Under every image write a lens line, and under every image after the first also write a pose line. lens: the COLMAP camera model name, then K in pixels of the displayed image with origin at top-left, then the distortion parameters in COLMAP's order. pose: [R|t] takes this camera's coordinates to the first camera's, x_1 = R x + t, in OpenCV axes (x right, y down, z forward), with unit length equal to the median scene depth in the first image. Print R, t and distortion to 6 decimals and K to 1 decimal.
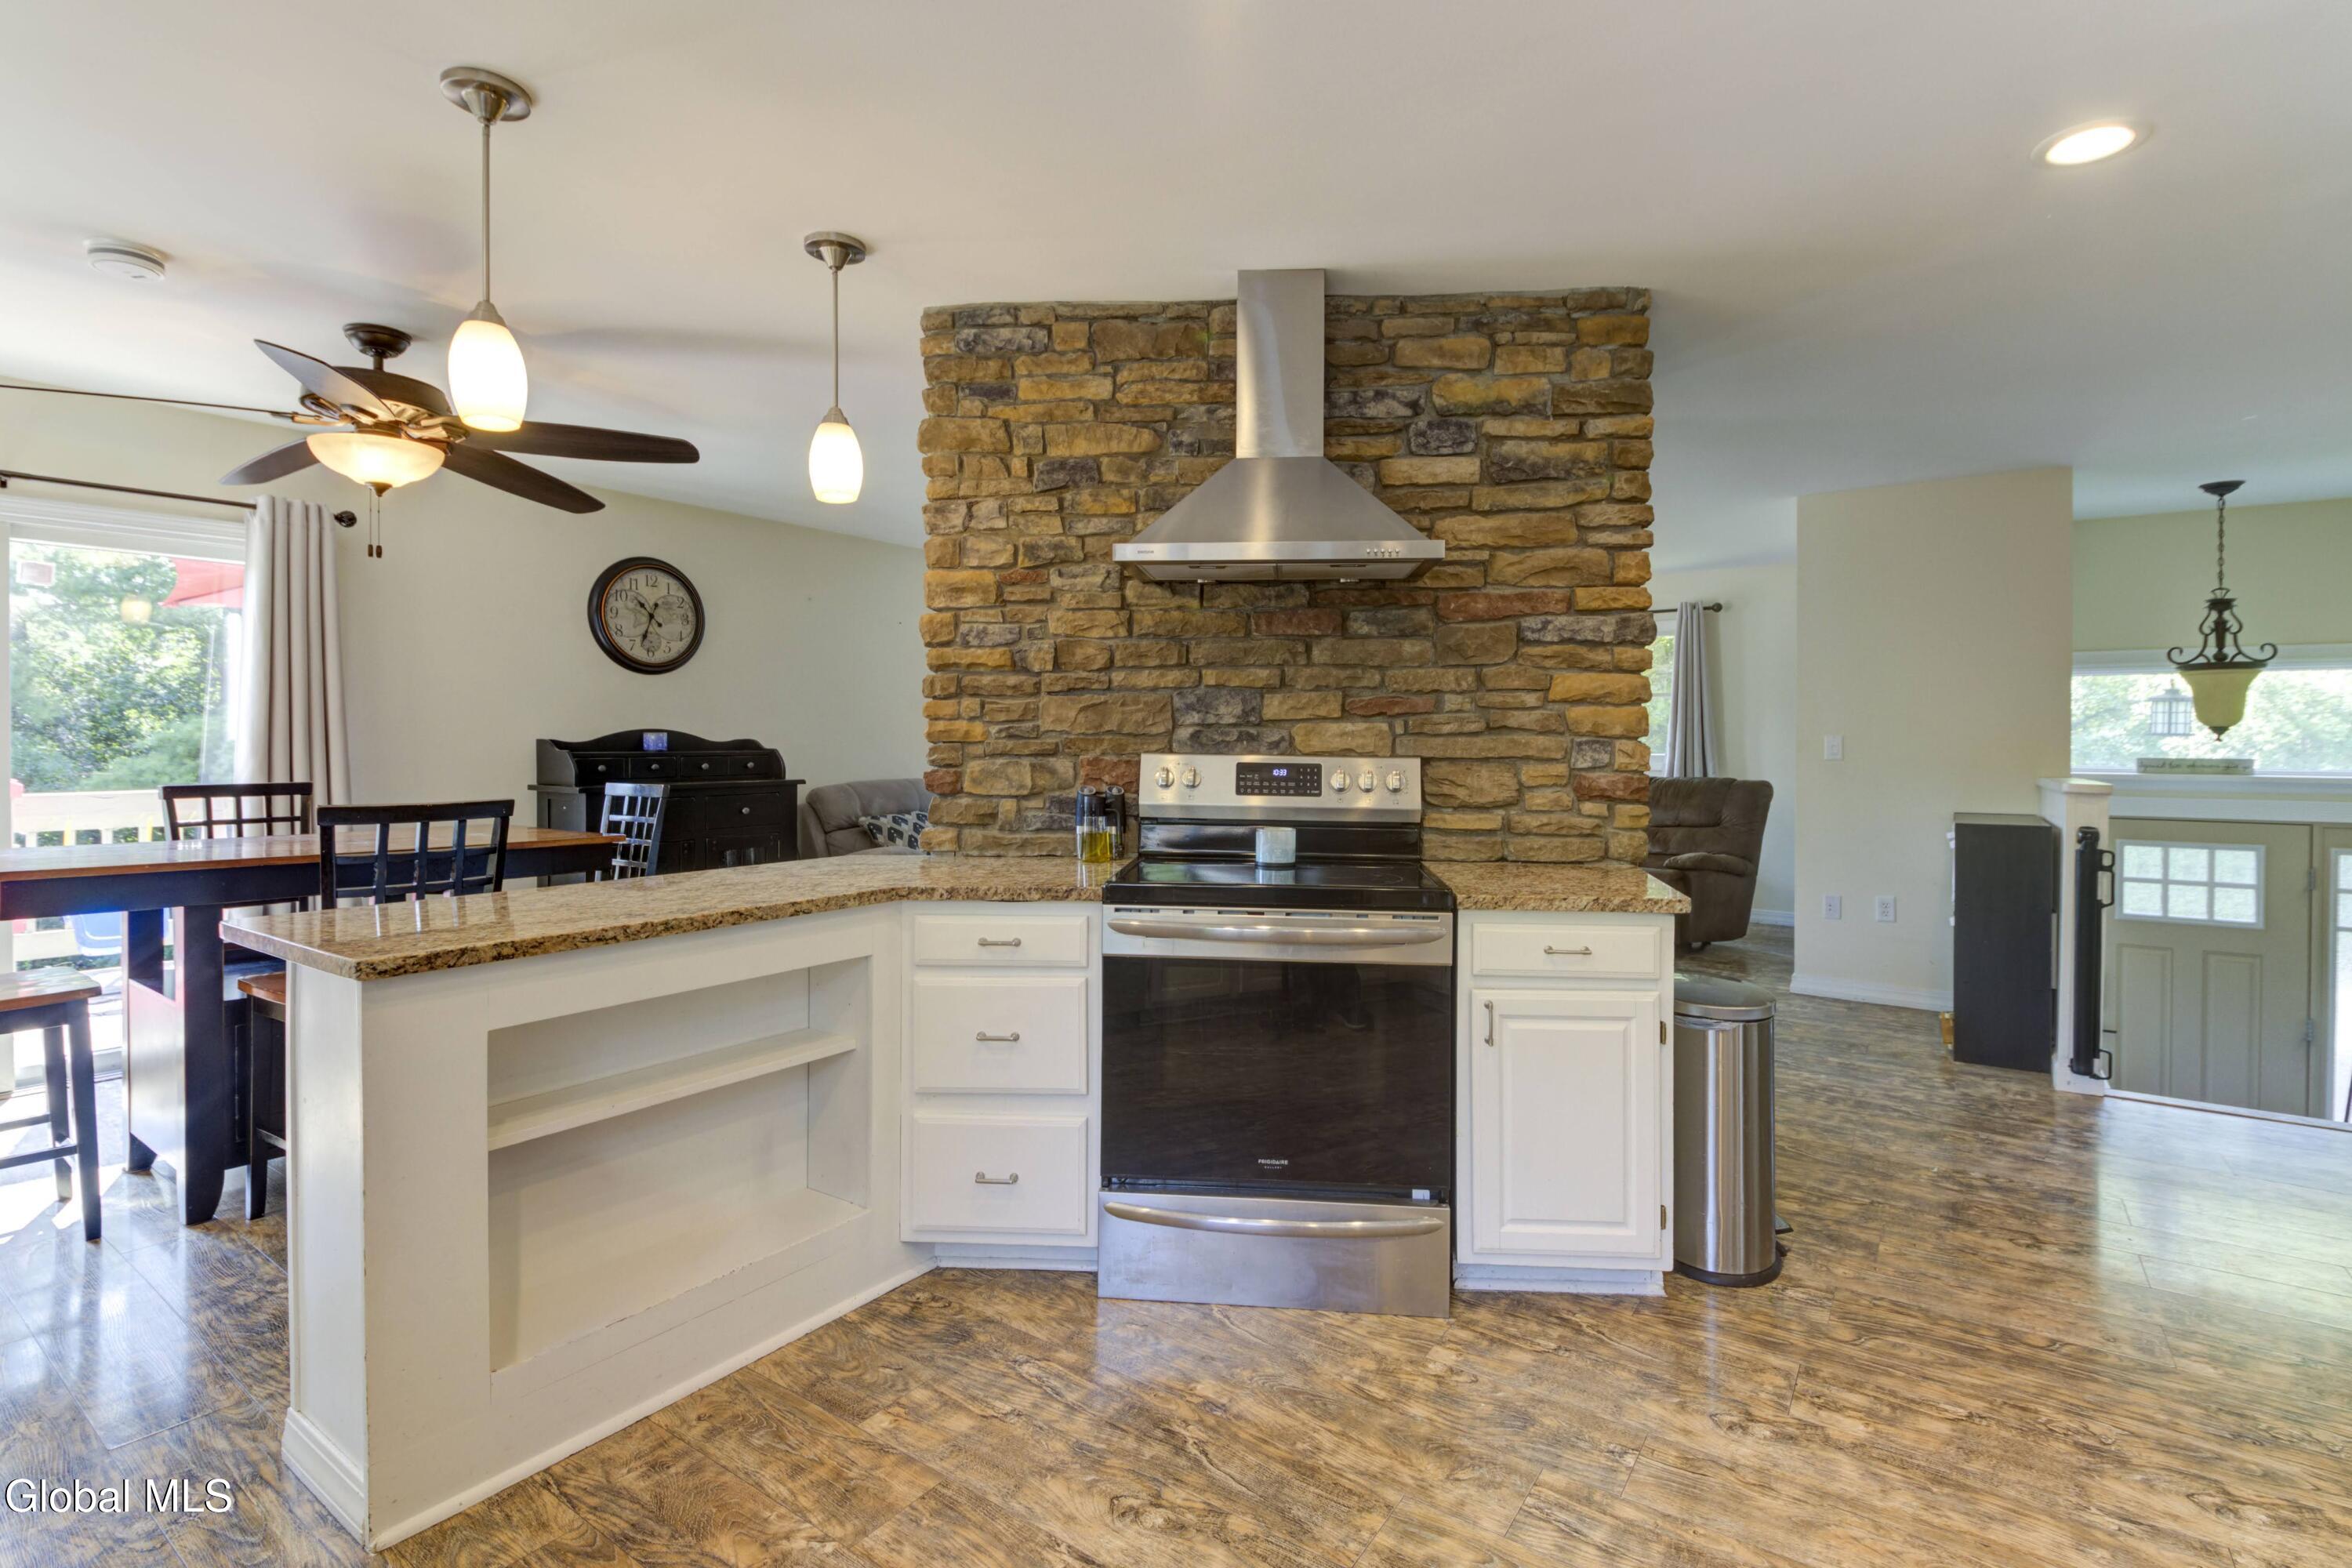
lens RADIAL K [[1072.7, 0, 1197.6], [0, 1072.7, 766.8], [0, 0, 1]] dist [0.003783, -0.004854]
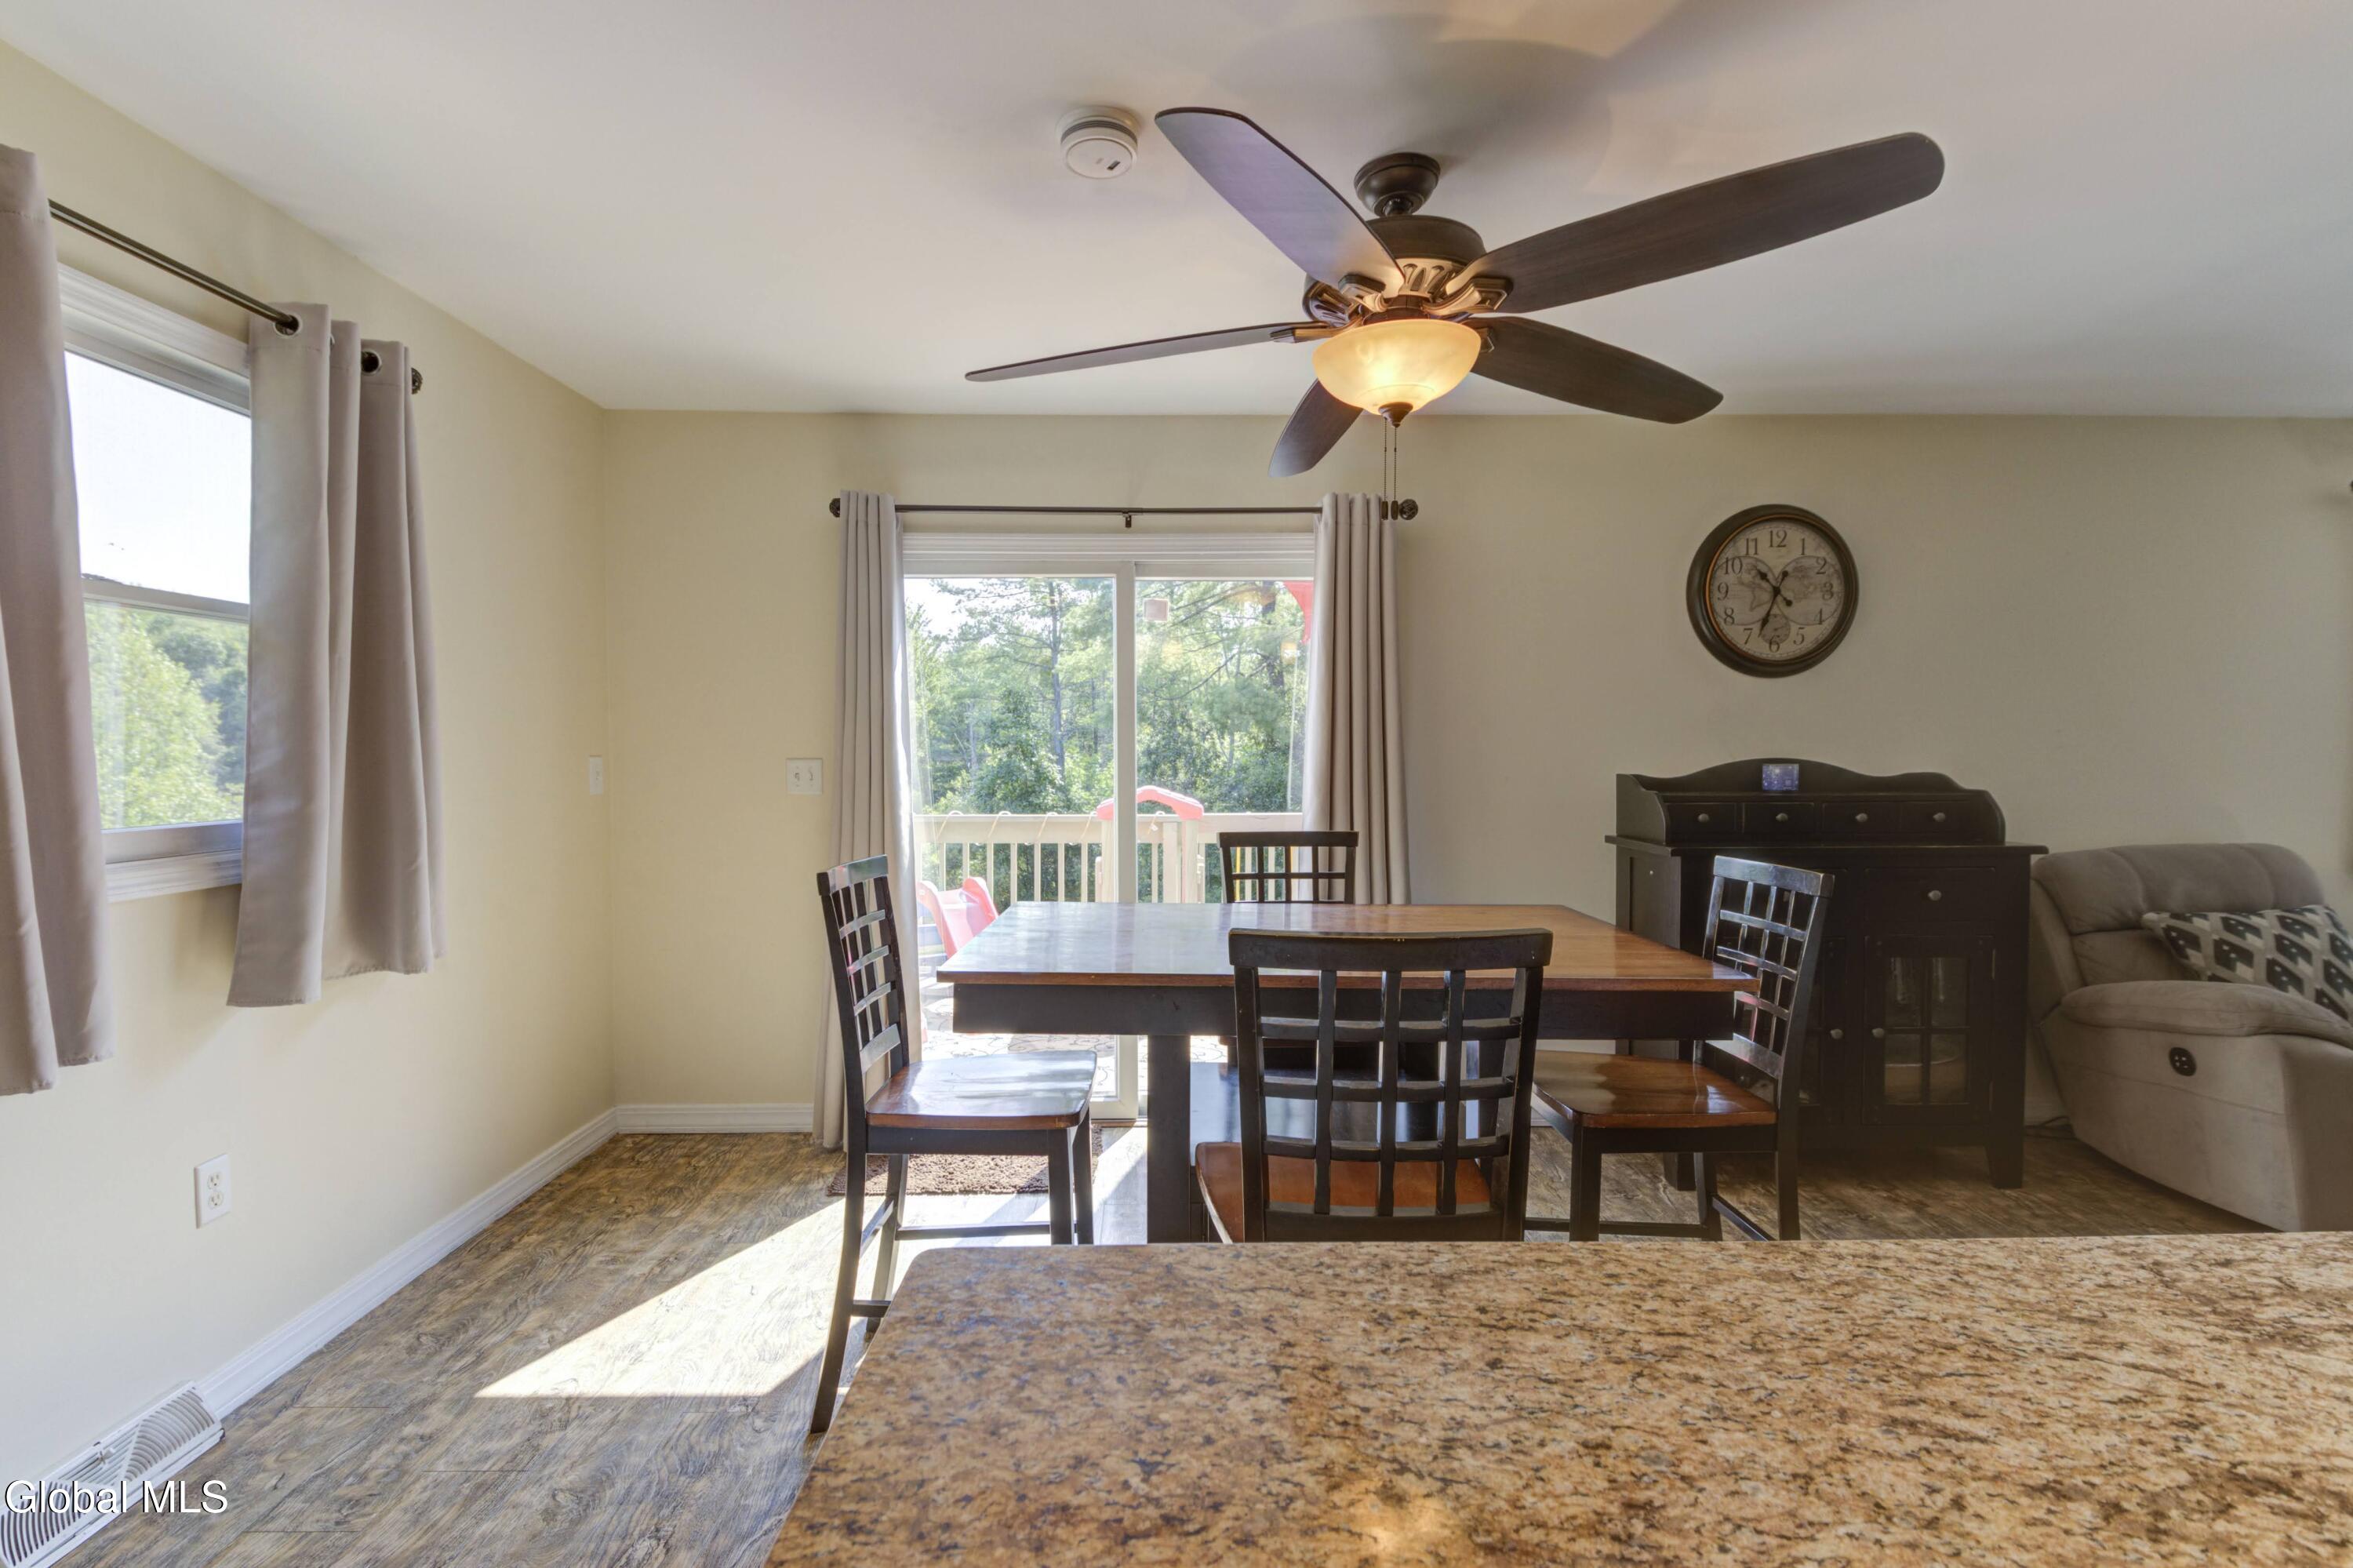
lens RADIAL K [[1073.2, 0, 1179.9], [0, 1073.2, 775.9], [0, 0, 1]] dist [0.003783, -0.004854]
pose [[0.583985, 0.011483, -0.811683, -0.214029], [-0.017171, 0.999851, 0.001791, -0.023192], [0.811583, 0.012892, 0.584095, 0.363017]]
